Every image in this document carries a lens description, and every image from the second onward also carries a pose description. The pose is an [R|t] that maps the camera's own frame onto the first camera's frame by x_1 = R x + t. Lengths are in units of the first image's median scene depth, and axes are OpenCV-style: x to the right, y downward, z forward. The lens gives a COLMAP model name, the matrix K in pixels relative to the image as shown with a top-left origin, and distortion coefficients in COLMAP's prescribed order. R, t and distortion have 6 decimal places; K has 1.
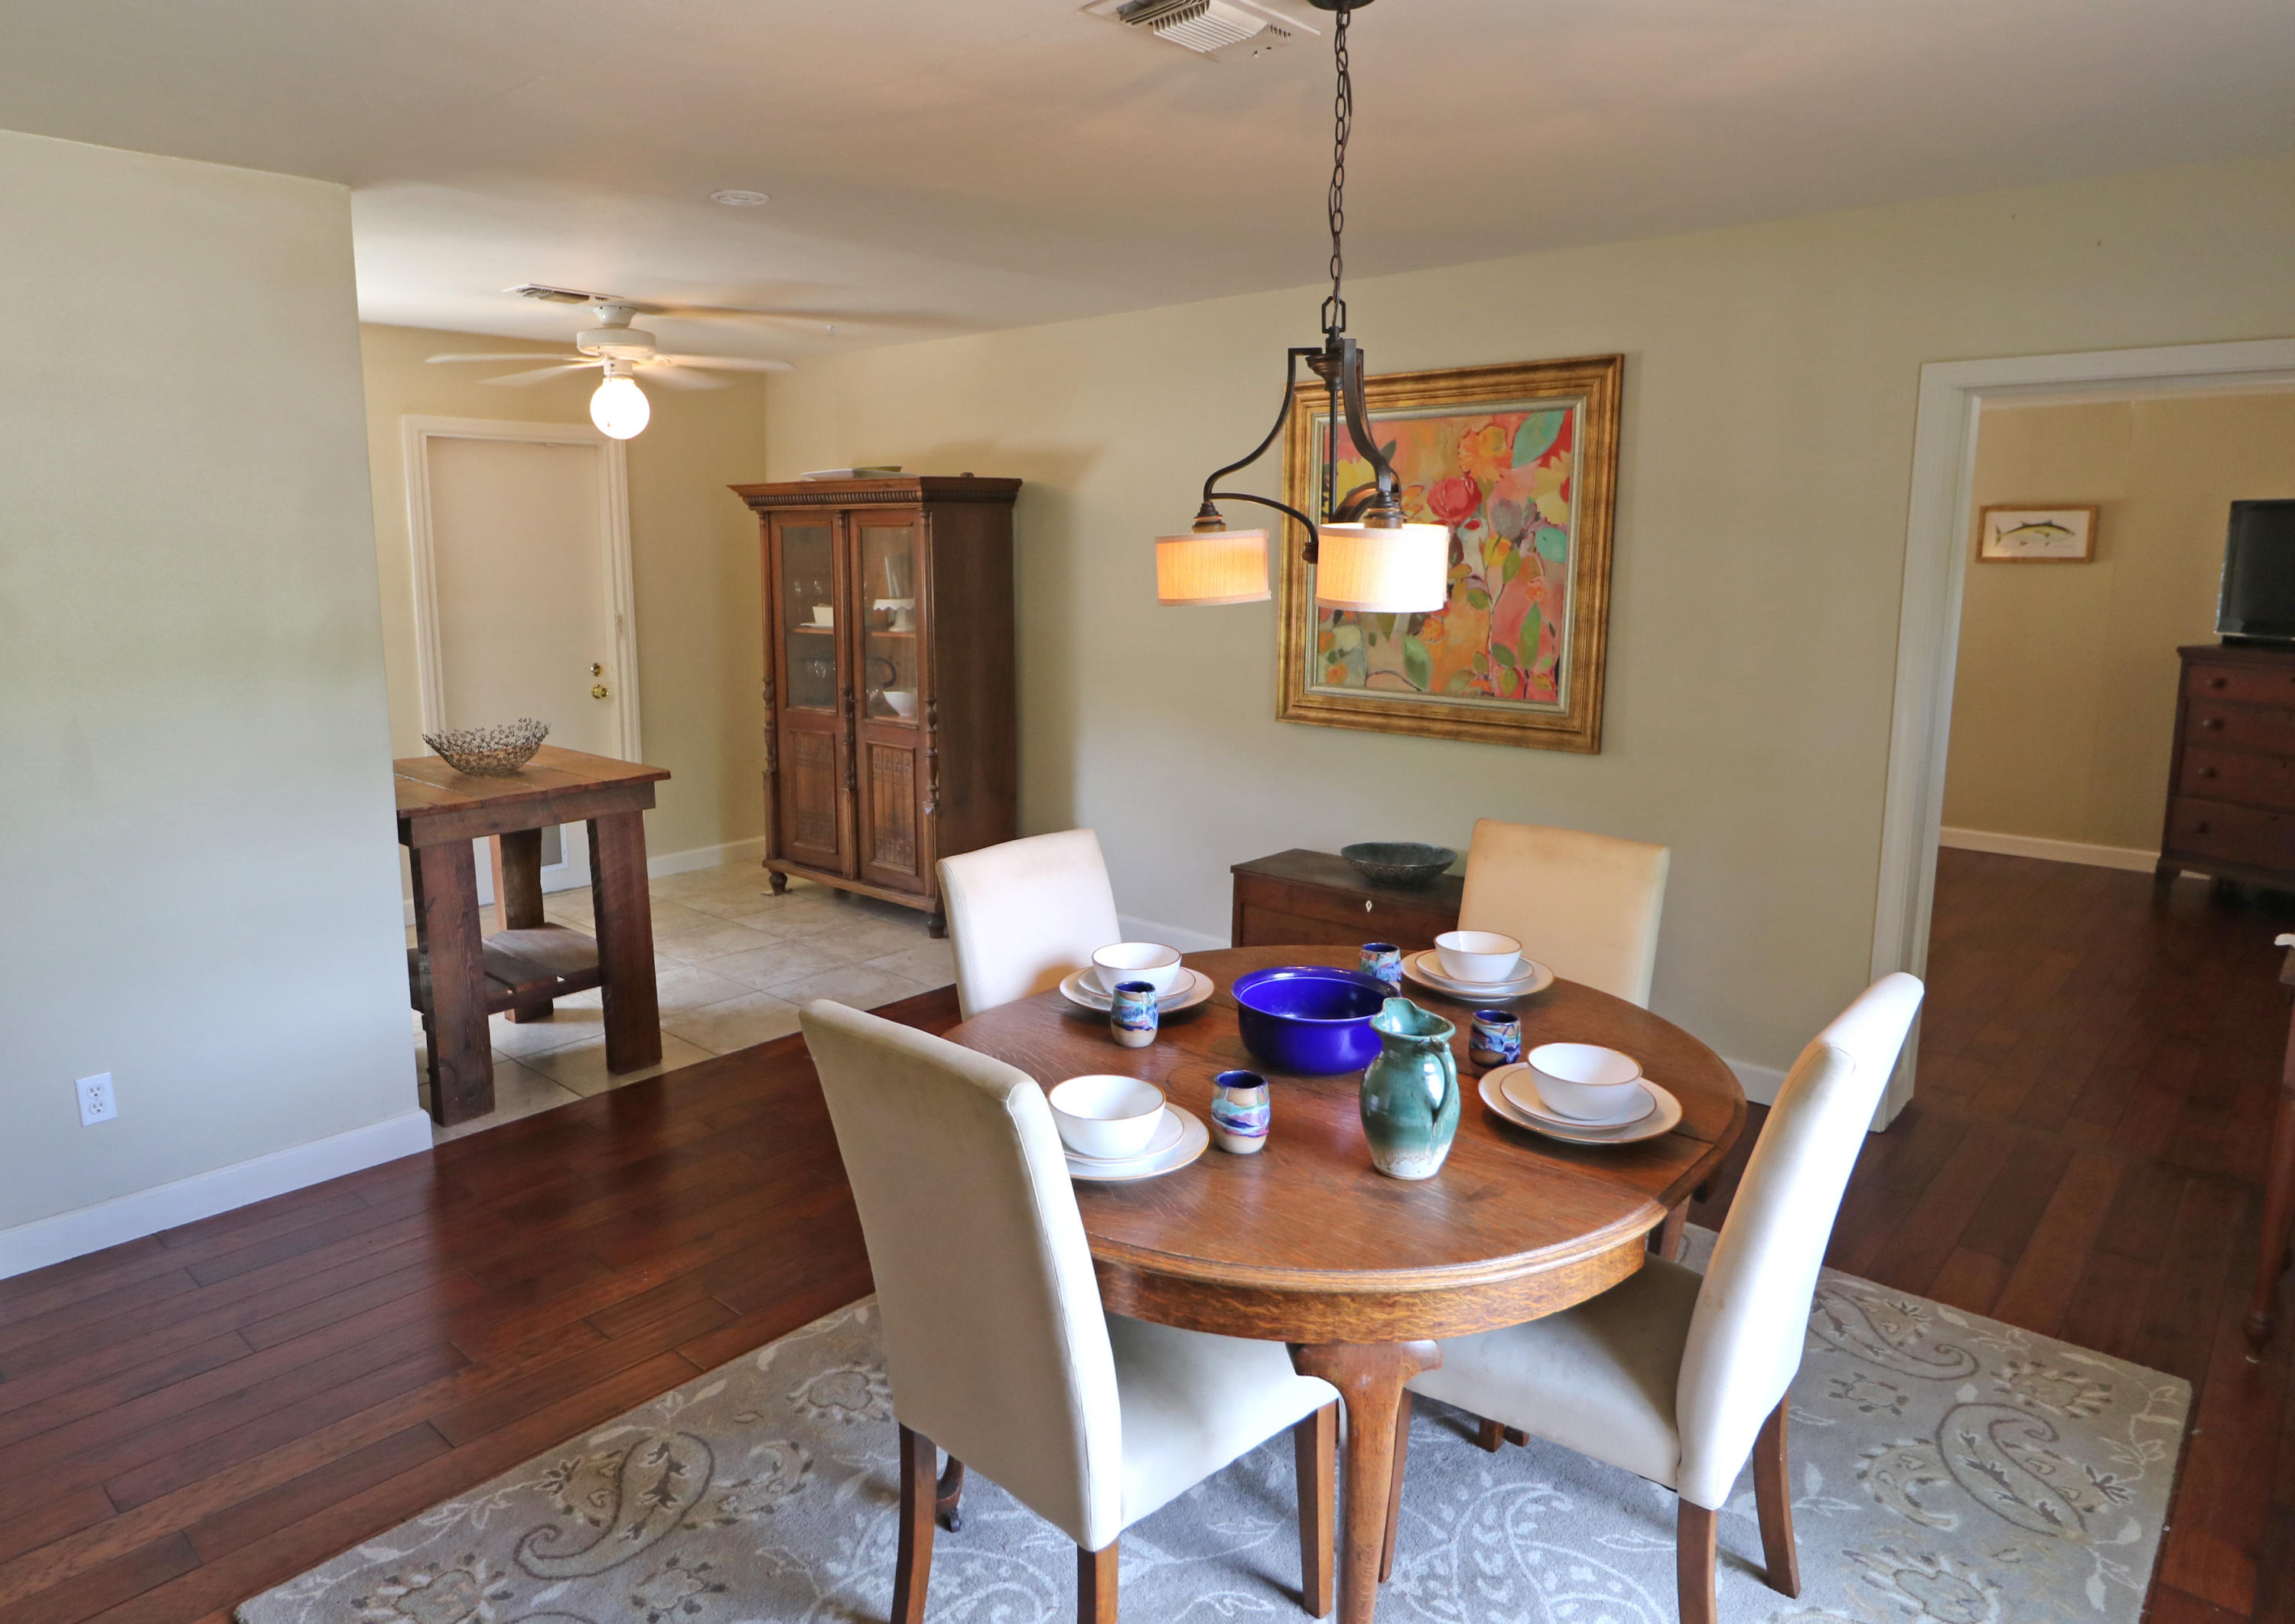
lens RADIAL K [[1412.9, 0, 1147.5], [0, 1412.9, 812.0], [0, 0, 1]] dist [-0.001580, -0.000490]
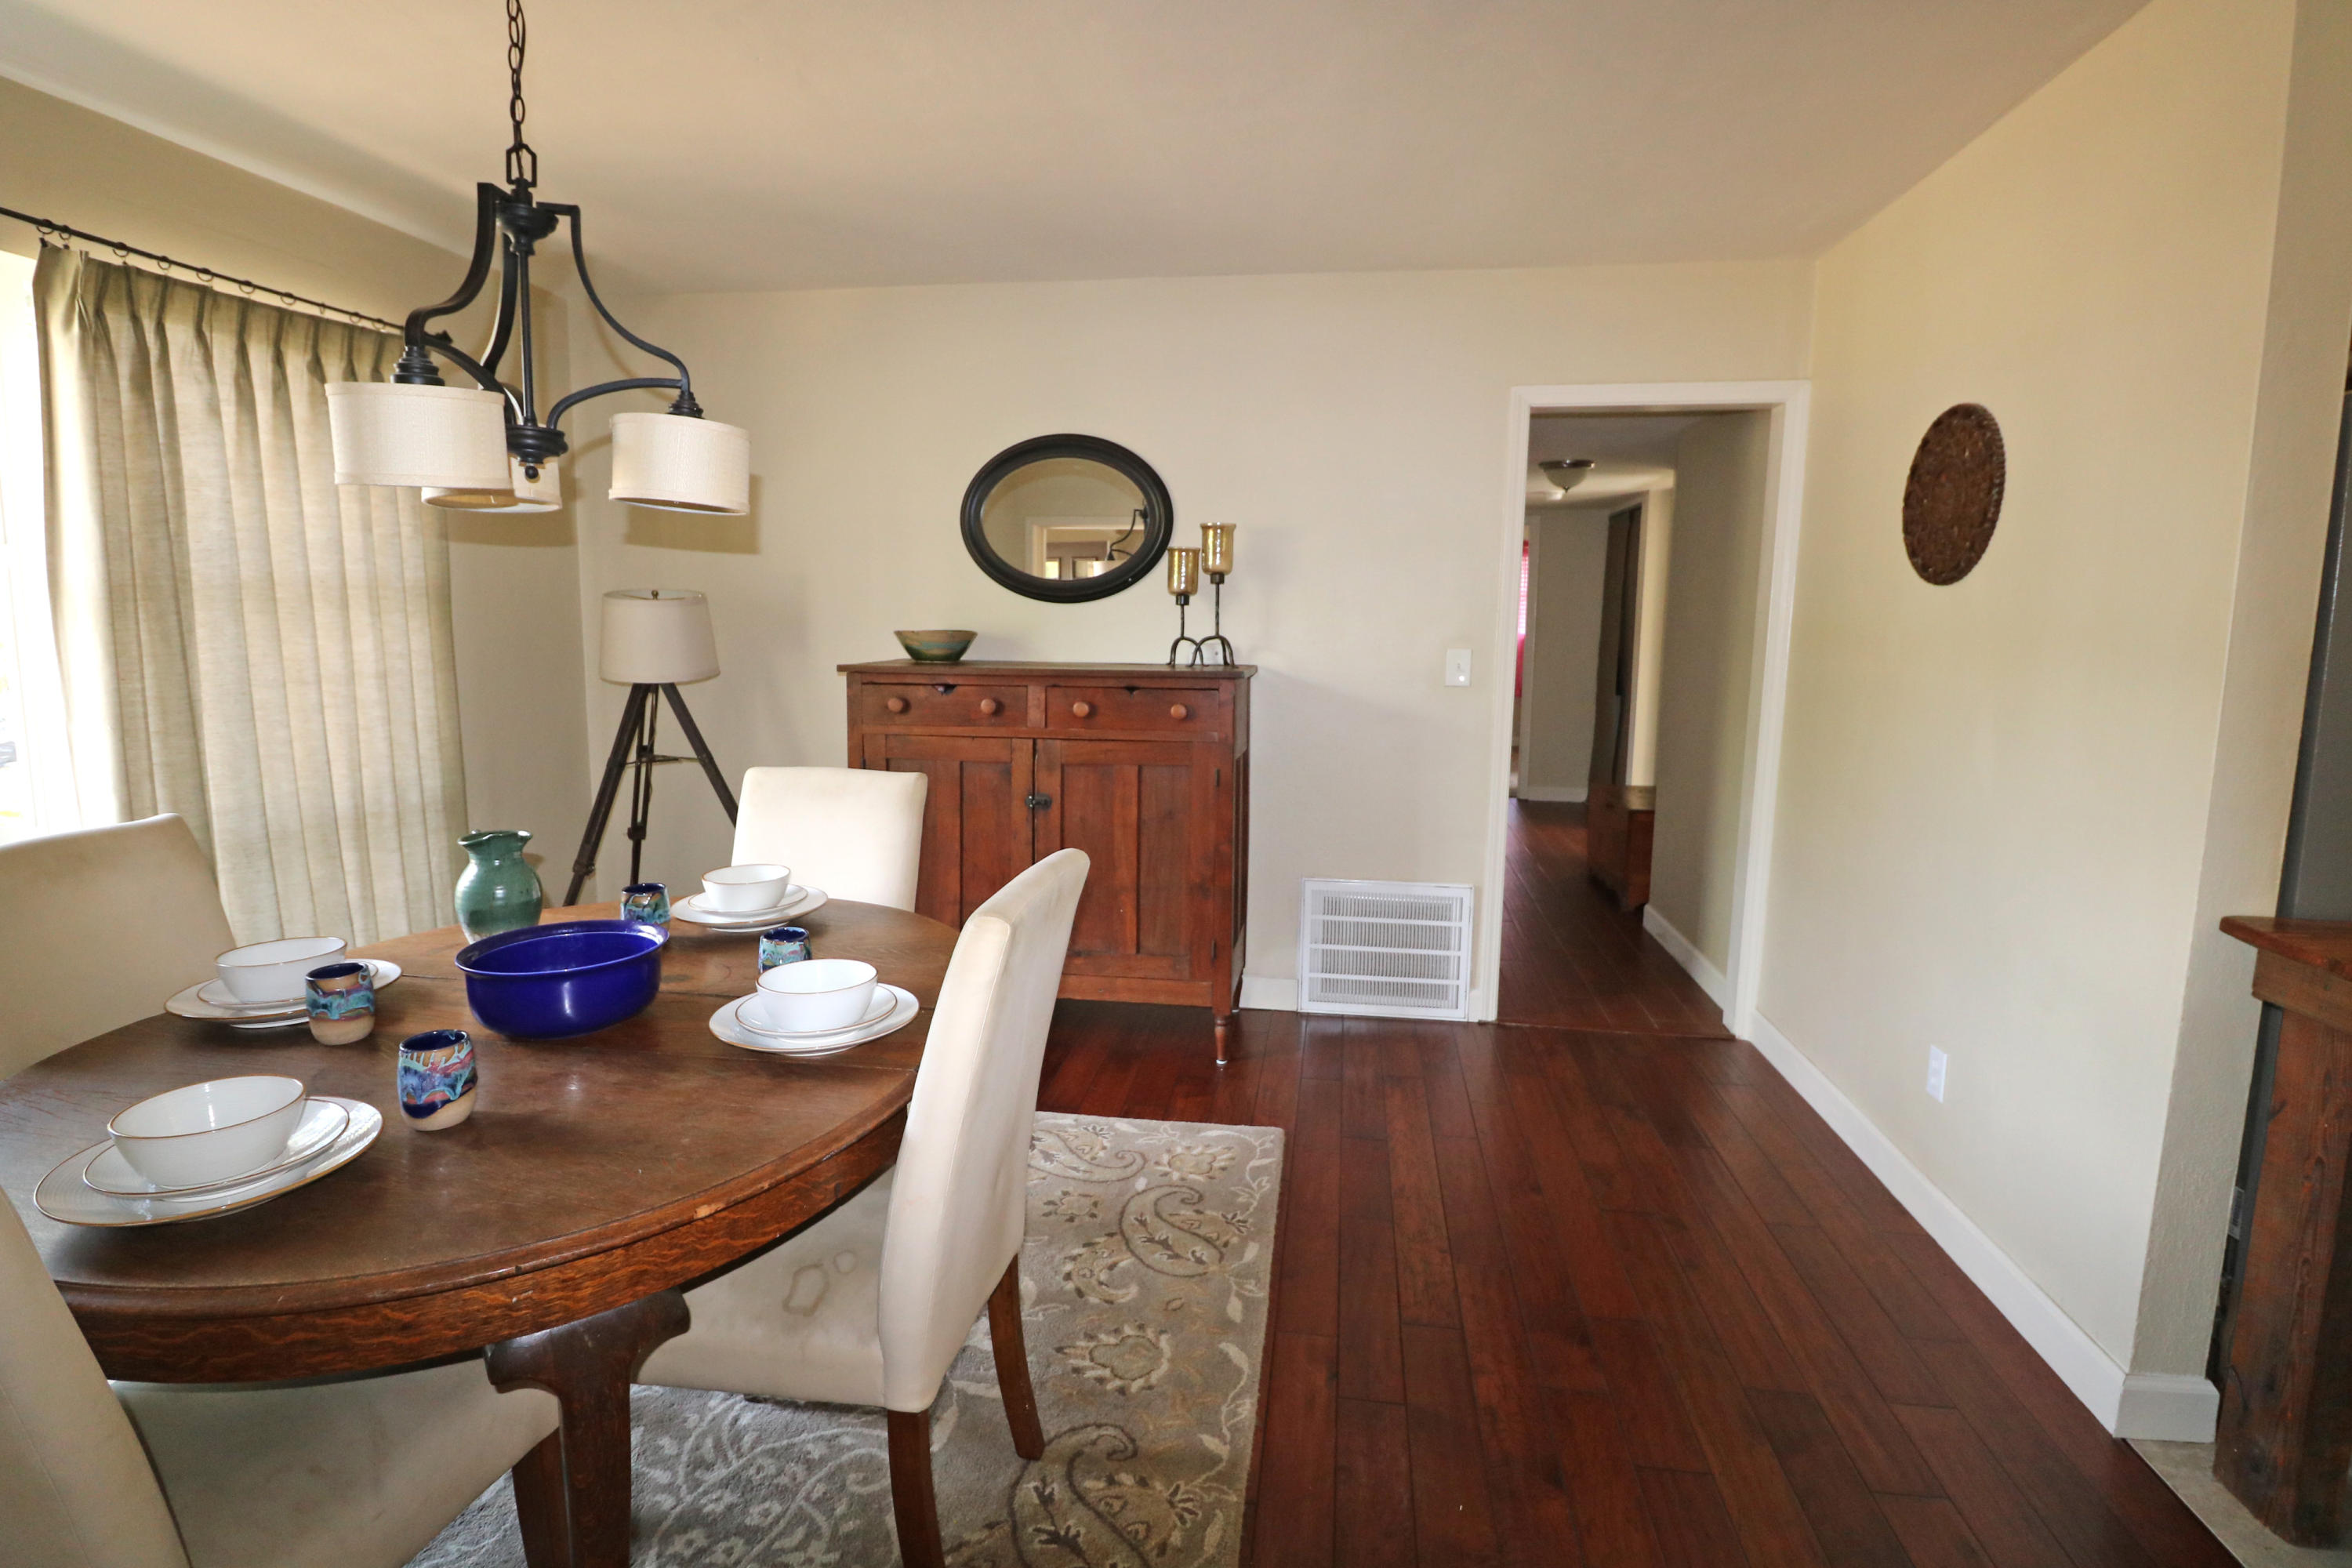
lens RADIAL K [[1119.7, 0, 1176.0], [0, 1119.7, 784.0], [0, 0, 1]] dist [-0.010535, -0.000806]
pose [[-0.845446, 0.068667, -0.529627, 0.084216], [-0.117357, 0.943573, 0.309673, -0.125016], [0.521006, 0.323967, -0.789682, 0.934377]]
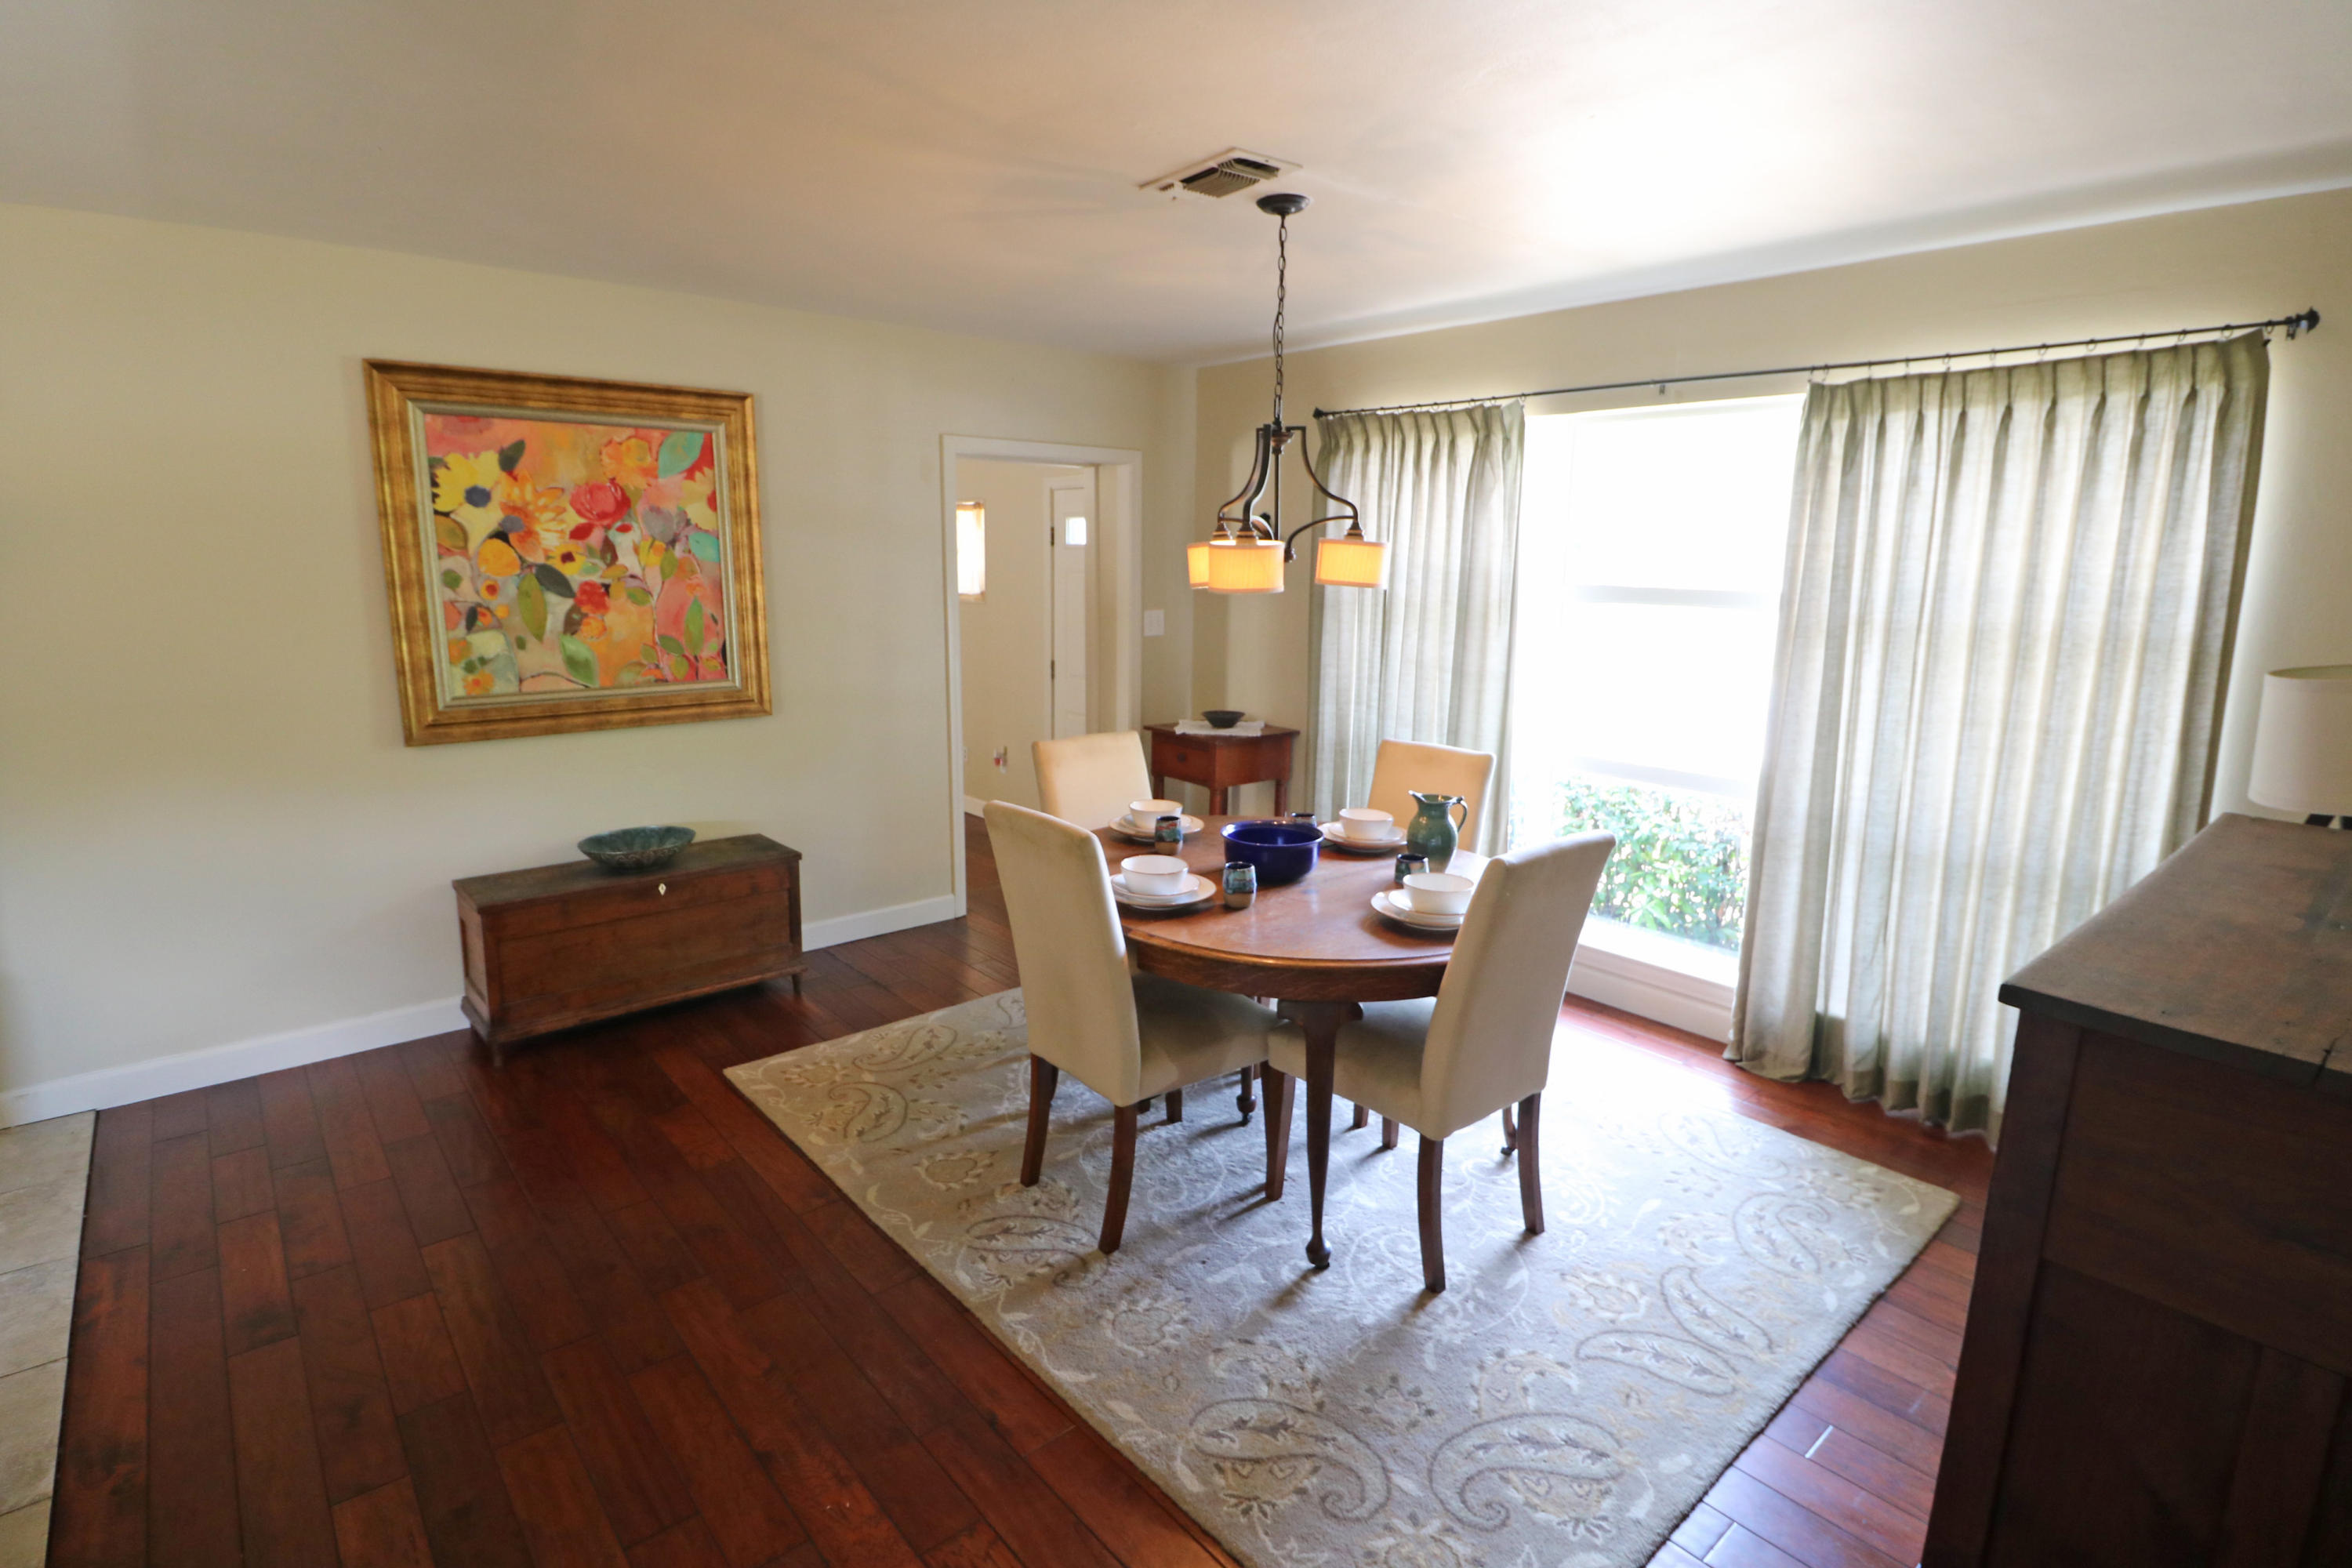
lens RADIAL K [[1149.6, 0, 1176.0], [0, 1149.6, 784.0], [0, 0, 1]] dist [0.022925, -0.000140]
pose [[0.137907, -0.201973, 0.969633, -0.625484], [0.178878, 0.967968, 0.176185, -0.095464], [-0.974158, 0.149149, 0.169618, 0.474204]]
